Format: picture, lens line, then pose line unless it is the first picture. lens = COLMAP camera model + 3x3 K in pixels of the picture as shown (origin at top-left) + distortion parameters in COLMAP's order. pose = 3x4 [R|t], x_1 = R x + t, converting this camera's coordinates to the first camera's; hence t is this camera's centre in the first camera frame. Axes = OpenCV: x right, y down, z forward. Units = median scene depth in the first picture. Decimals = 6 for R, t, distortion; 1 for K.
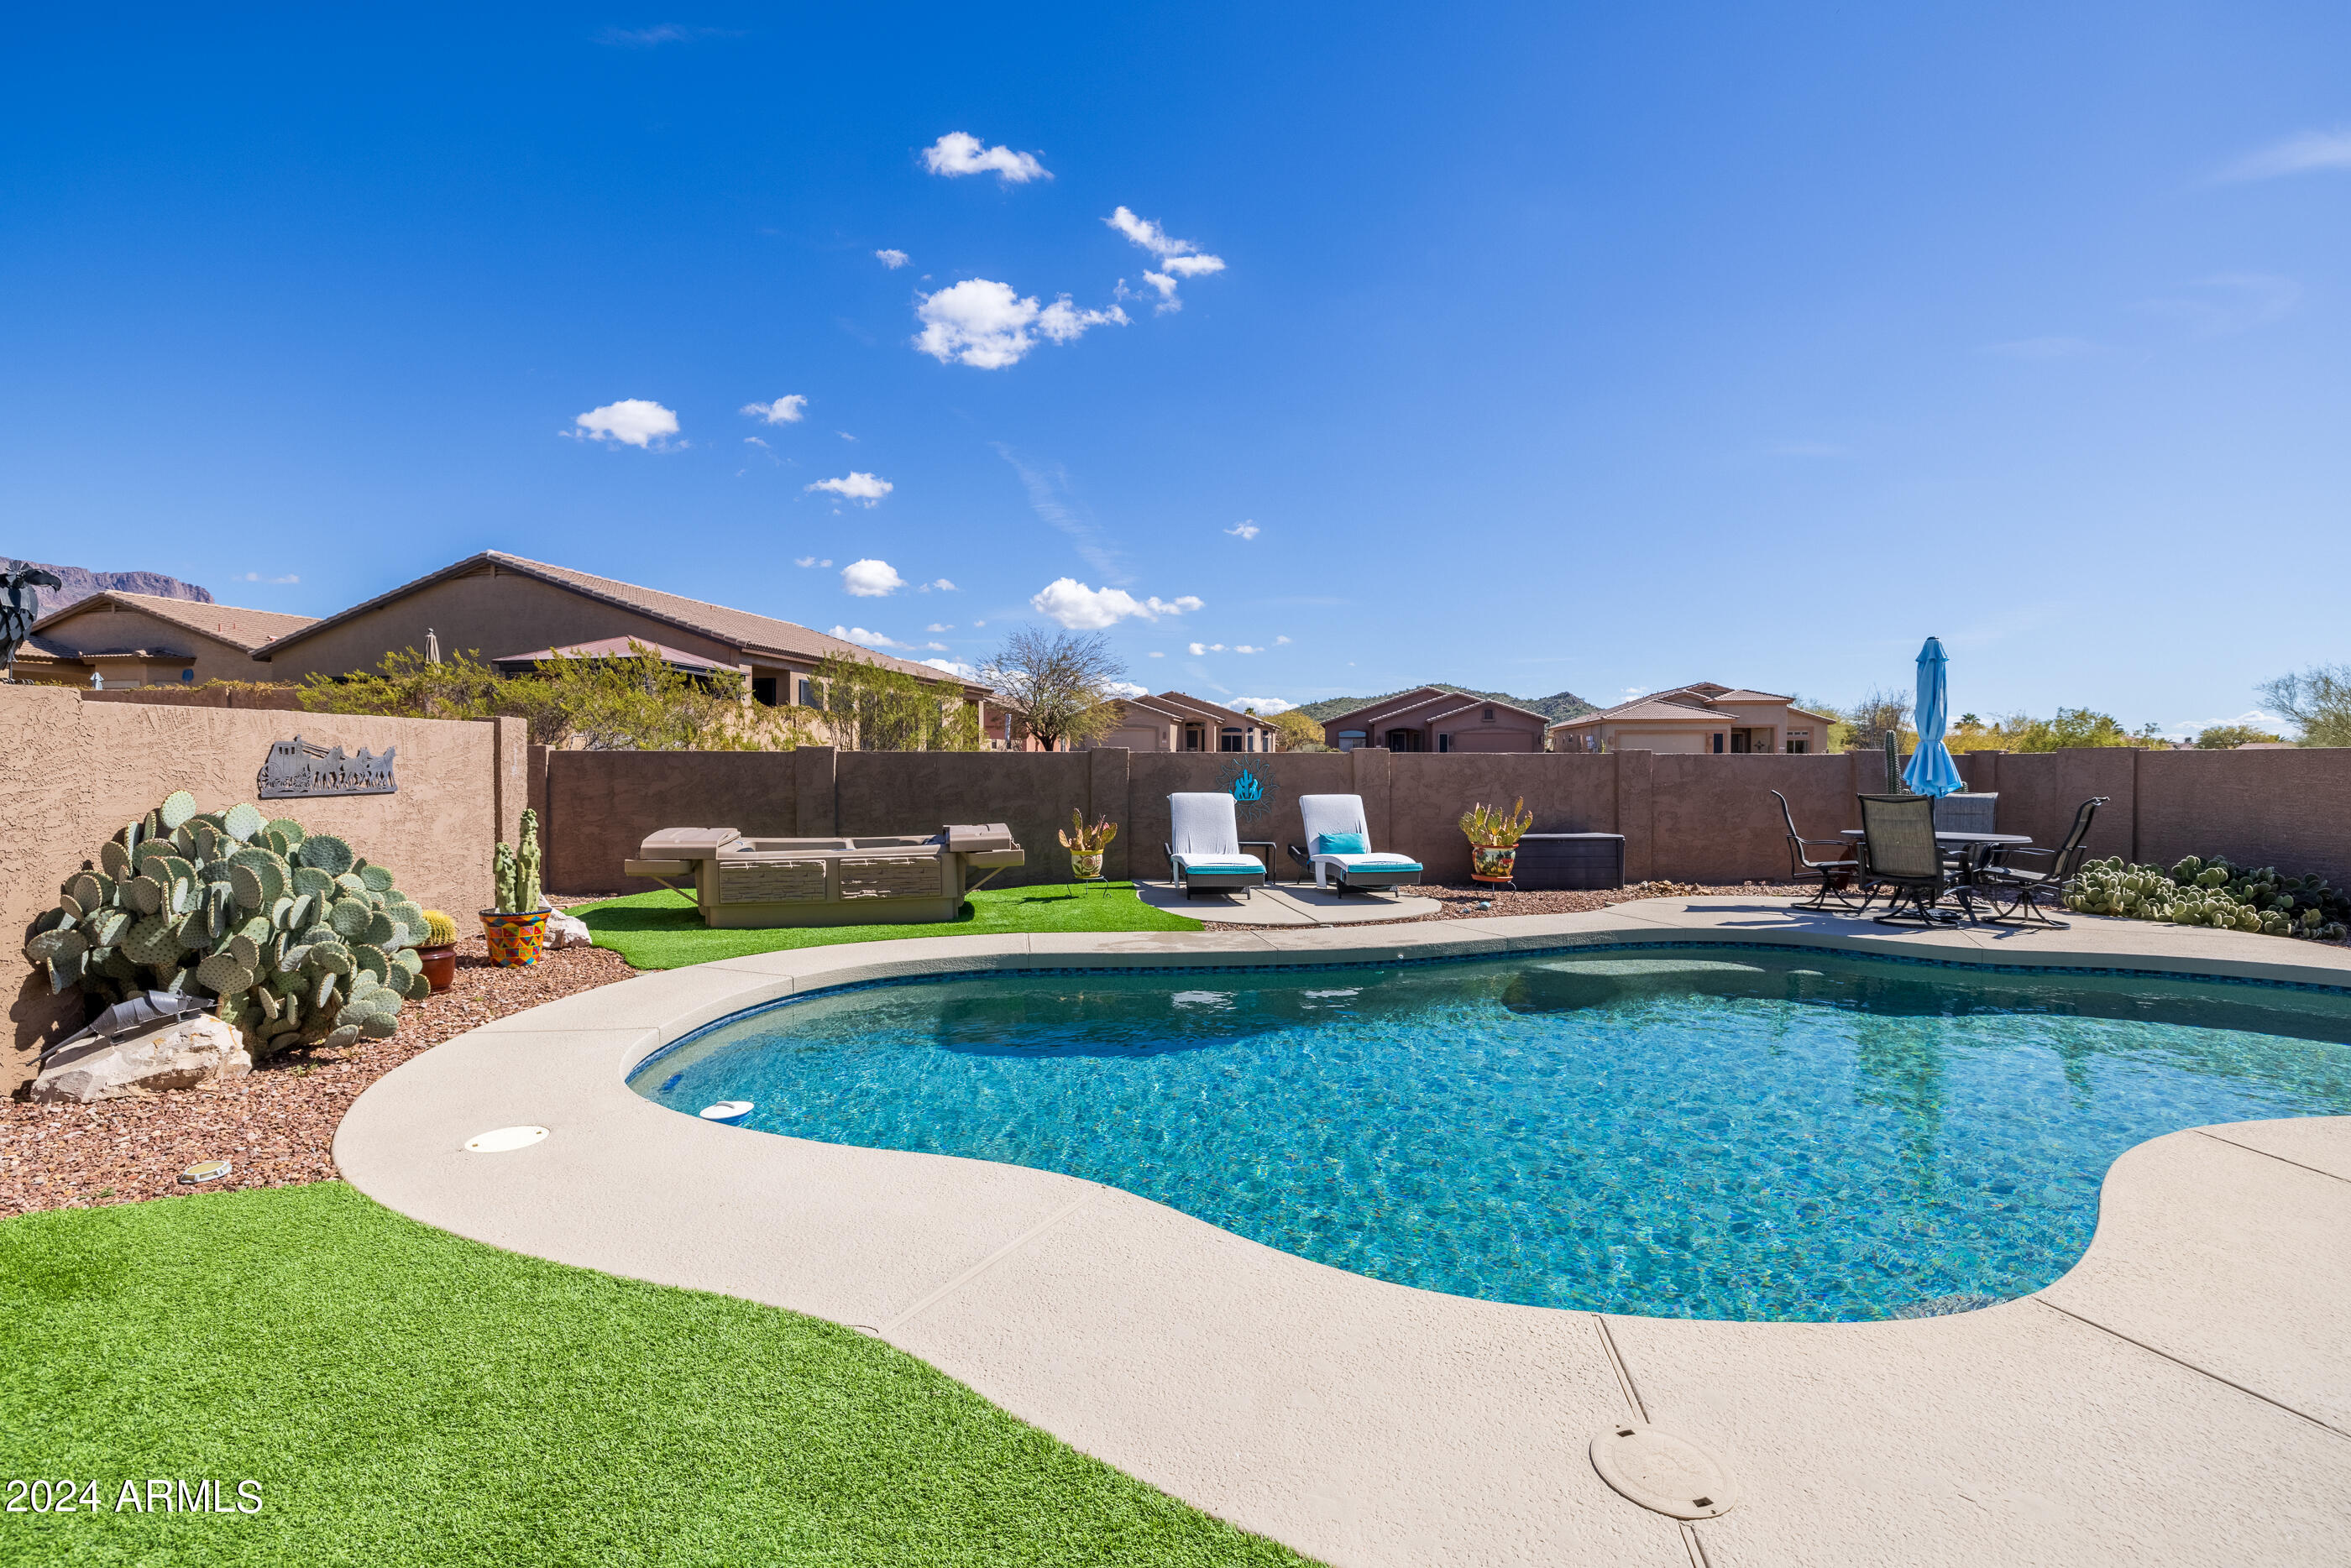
lens RADIAL K [[1053.6, 0, 1174.1], [0, 1053.6, 780.9], [0, 0, 1]] dist [-0.005301, -0.000052]
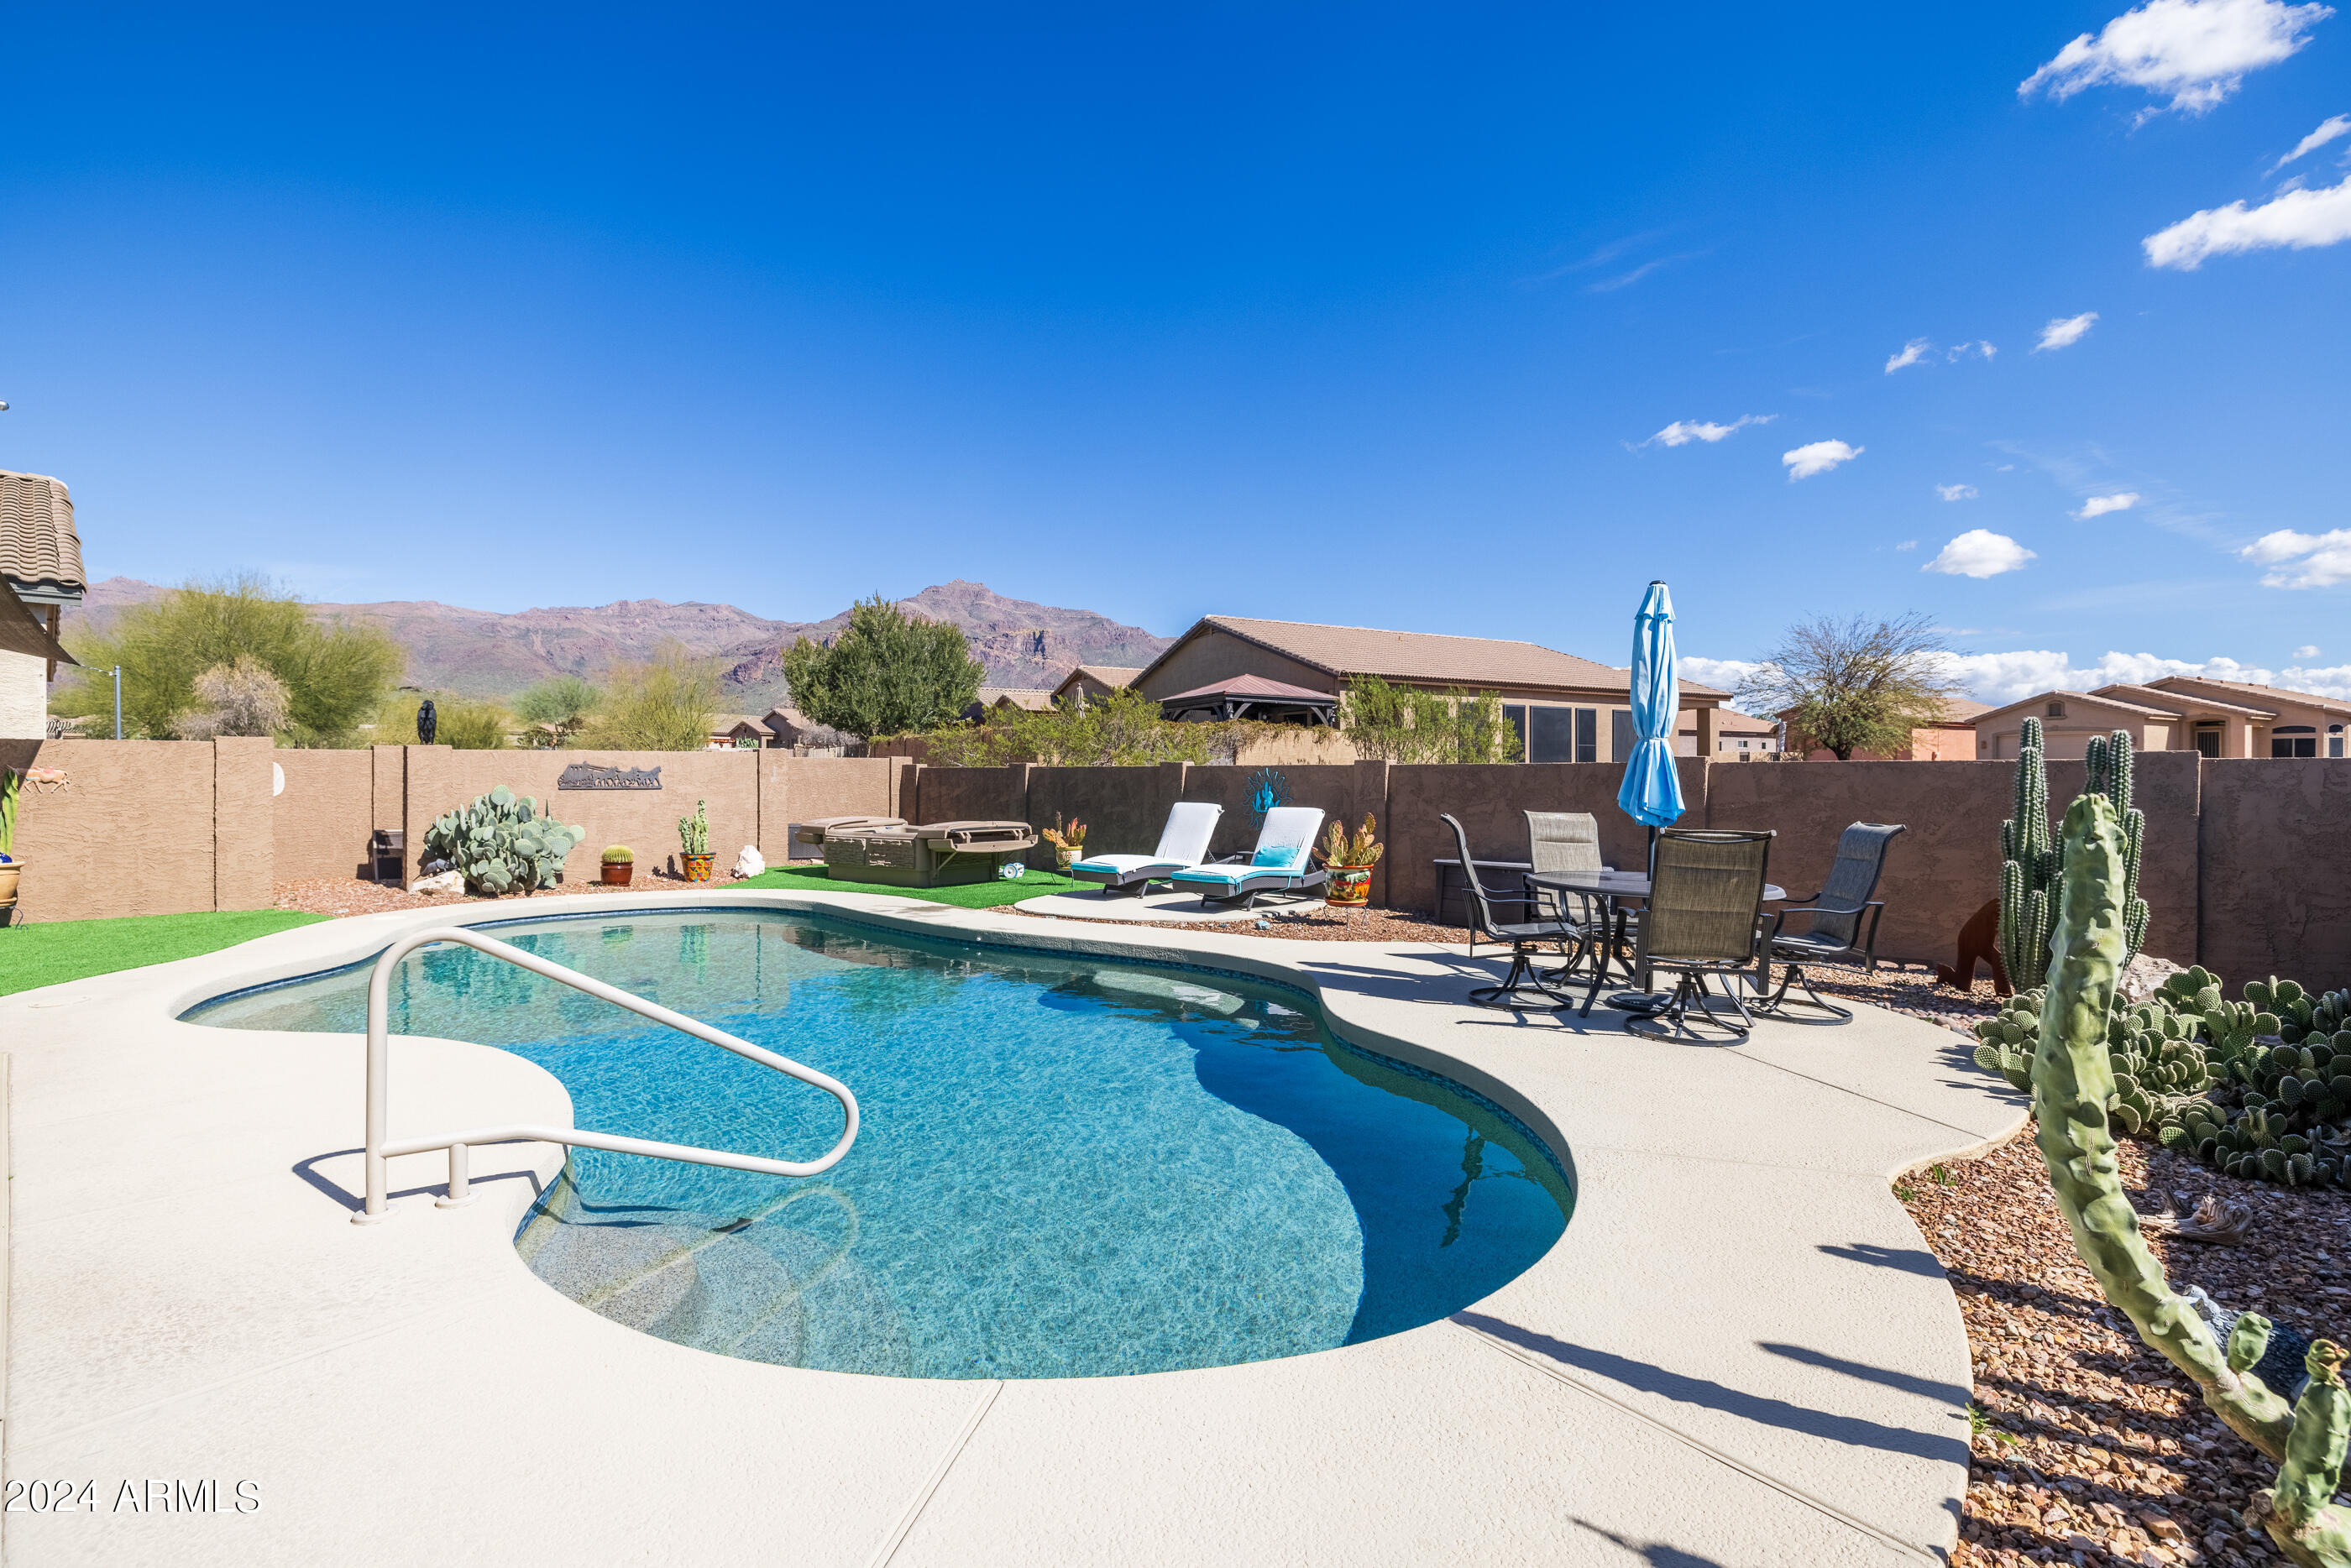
lens RADIAL K [[1085.1, 0, 1170.3], [0, 1085.1, 777.9], [0, 0, 1]] dist [-0.000534, -0.000117]
pose [[0.618715, 0.001201, -0.785614, 0.818512], [-0.016223, 0.999805, -0.011248, -0.001101], [0.785448, 0.019704, 0.618614, 0.266216]]
